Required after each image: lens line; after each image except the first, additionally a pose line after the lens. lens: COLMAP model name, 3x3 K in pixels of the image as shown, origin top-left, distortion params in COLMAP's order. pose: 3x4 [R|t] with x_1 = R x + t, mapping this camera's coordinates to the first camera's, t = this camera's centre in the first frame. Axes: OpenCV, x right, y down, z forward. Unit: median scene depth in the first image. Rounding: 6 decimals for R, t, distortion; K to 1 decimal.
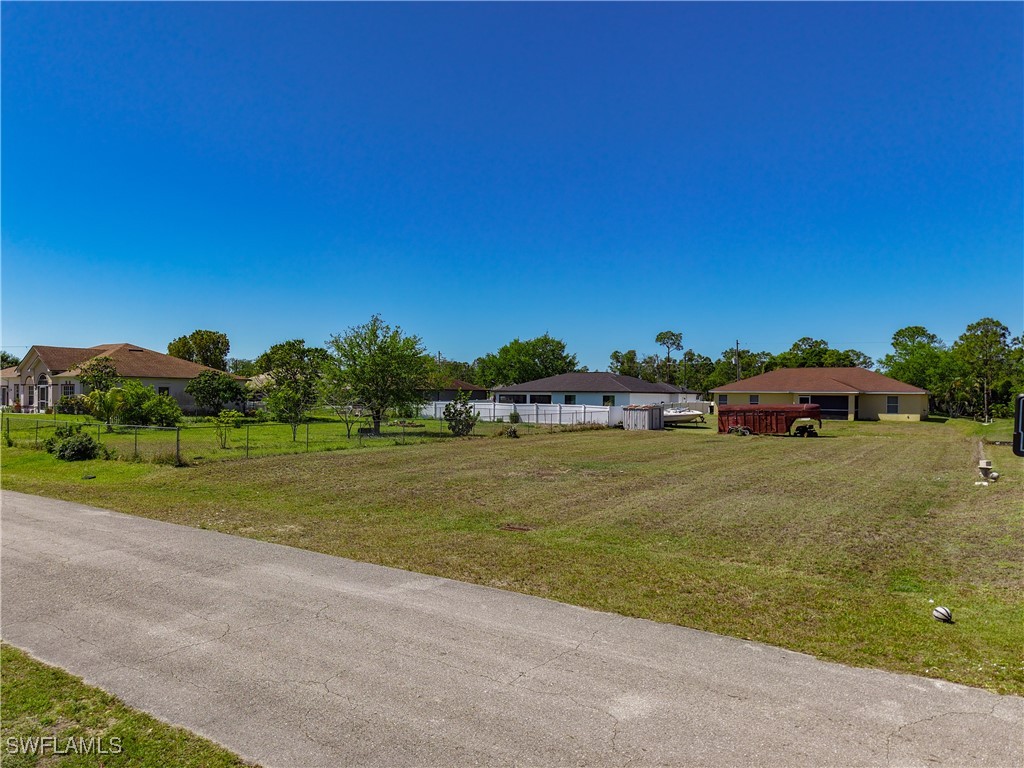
lens RADIAL K [[691.2, 0, 507.4], [0, 691.2, 381.4], [0, 0, 1]] dist [0.059572, -0.076797]
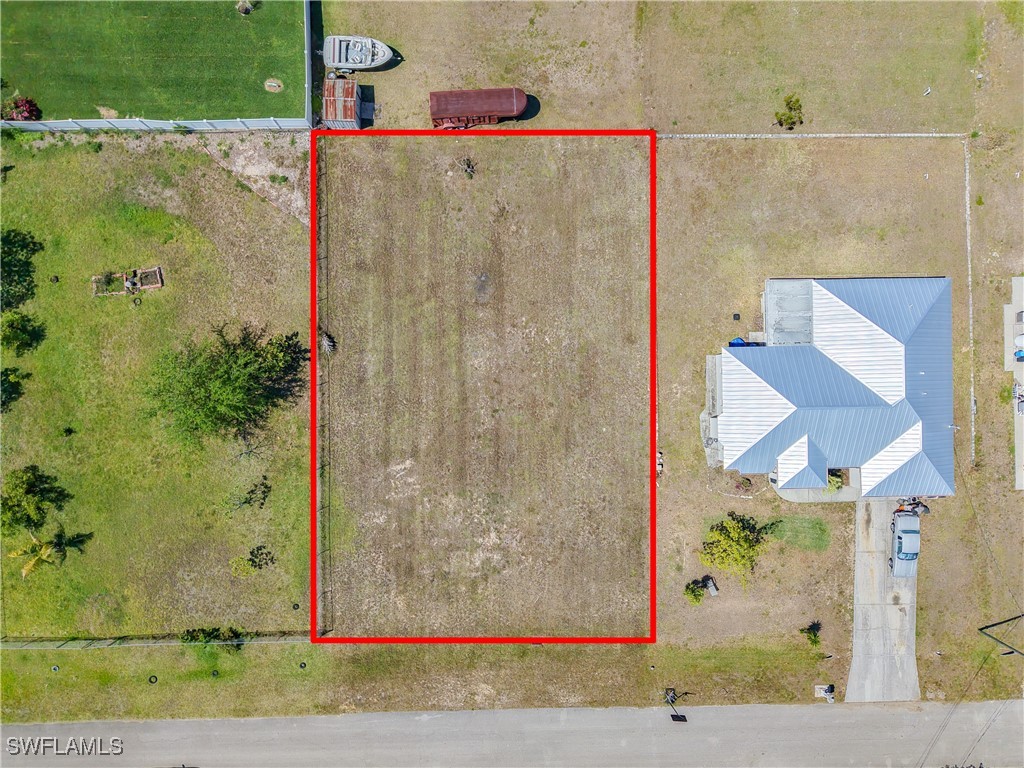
lens RADIAL K [[707.5, 0, 512.0], [0, 707.5, 384.0], [0, 0, 1]] dist [0.005169, 0.001061]
pose [[0.819779, -0.572634, 0.007270, 0.172285], [-0.023085, -0.020358, 0.999526, -0.910308], [-0.572215, -0.819558, -0.029908, 0.647933]]
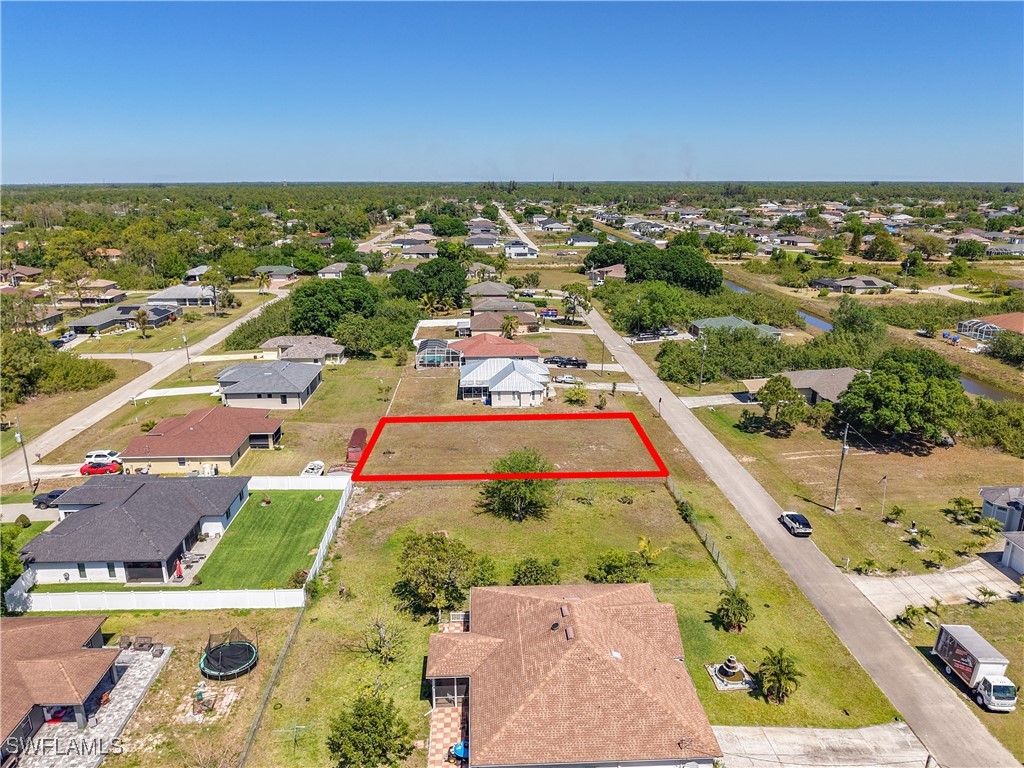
lens RADIAL K [[718.7, 0, 506.6], [0, 718.7, 380.6], [0, 0, 1]] dist [0.002061, -0.023947]
pose [[-0.596123, -0.223997, 0.771014, -1.195884], [-0.019408, 0.964034, 0.265069, -0.577407], [-0.802659, 0.143050, -0.579030, 1.660112]]
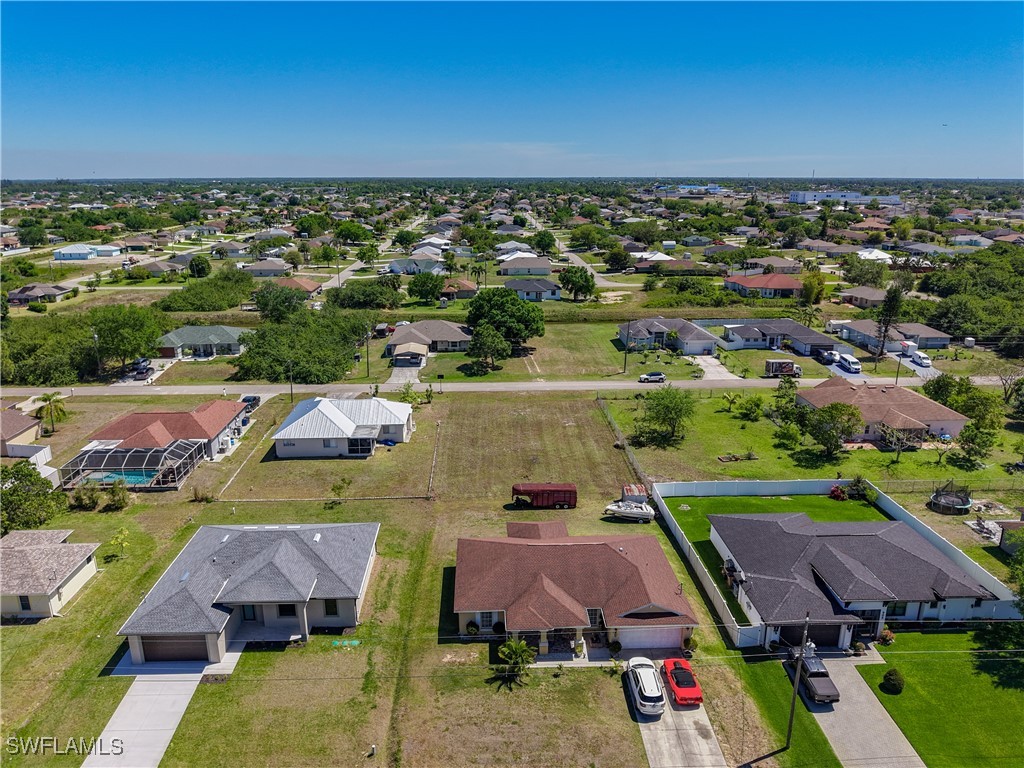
lens RADIAL K [[714.2, 0, 508.0], [0, 714.2, 386.4], [0, 0, 1]] dist [-0.006291, -0.001567]
pose [[-0.805357, 0.158594, -0.571181, 1.207891], [0.003916, 0.964949, 0.262407, -0.542688], [0.592777, 0.209095, -0.777750, 1.988256]]
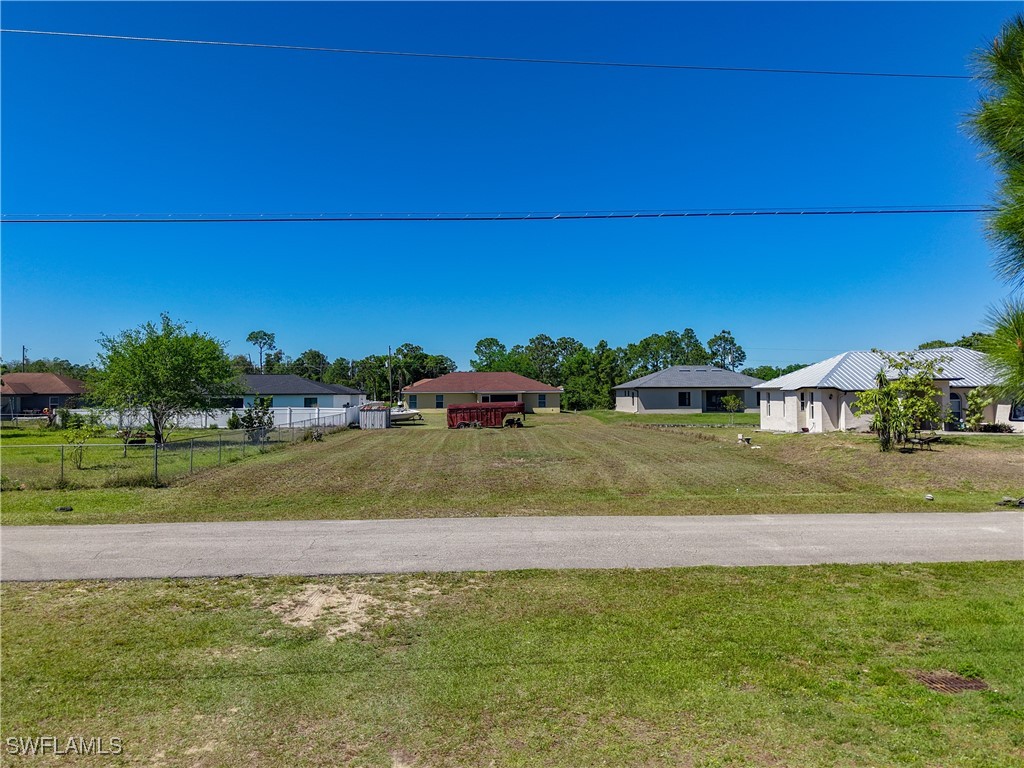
lens RADIAL K [[691.2, 0, 507.4], [0, 691.2, 381.4], [0, 0, 1]] dist [0.059572, -0.076797]
pose [[0.791515, -0.002533, 0.611144, -0.321237], [0.001715, 0.999997, 0.001924, -0.006459], [-0.611147, -0.000475, 0.791517, 0.014367]]
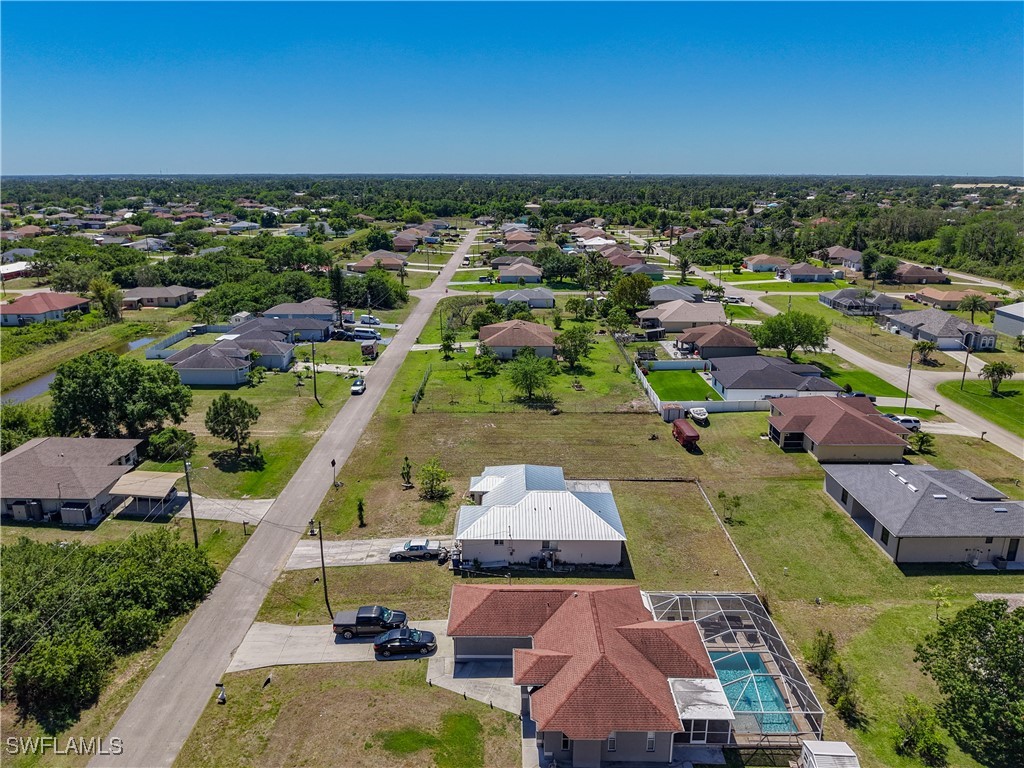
lens RADIAL K [[718.7, 0, 506.6], [0, 718.7, 380.6], [0, 0, 1]] dist [0.002061, -0.023947]
pose [[0.554196, 0.222088, -0.802212, 1.507527], [0.019080, 0.960107, 0.278982, -0.581945], [0.832167, -0.169917, 0.527850, -0.339624]]
